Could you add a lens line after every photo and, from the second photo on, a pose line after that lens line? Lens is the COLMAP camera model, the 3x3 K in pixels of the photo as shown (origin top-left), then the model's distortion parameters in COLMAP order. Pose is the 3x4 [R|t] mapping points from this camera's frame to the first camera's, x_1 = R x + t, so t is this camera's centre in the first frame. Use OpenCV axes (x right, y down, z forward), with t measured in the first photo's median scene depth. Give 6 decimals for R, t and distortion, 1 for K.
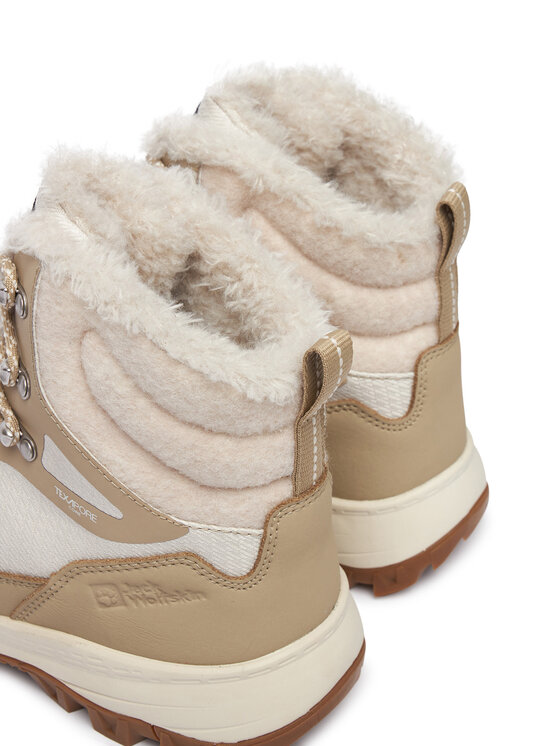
lens RADIAL K [[1539.3, 0, 280.0], [0, 1539.3, 373.0], [0, 0, 1]] dist [-0.056823, -0.200307]
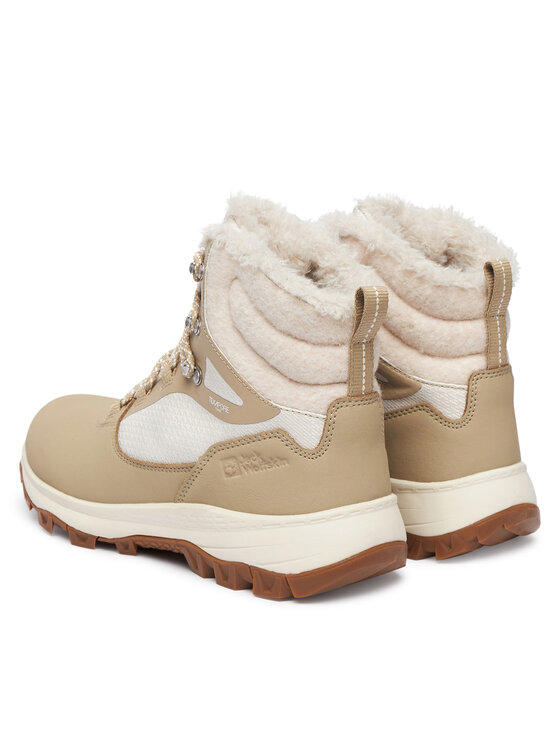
lens RADIAL K [[1539.3, 0, 280.0], [0, 1539.3, 373.0], [0, 0, 1]] dist [-0.056823, -0.200307]
pose [[0.969136, 0.079467, -0.233366, 0.289058], [-0.141309, 0.954743, -0.261720, 0.450548], [0.202006, 0.286619, 0.936506, -0.470817]]
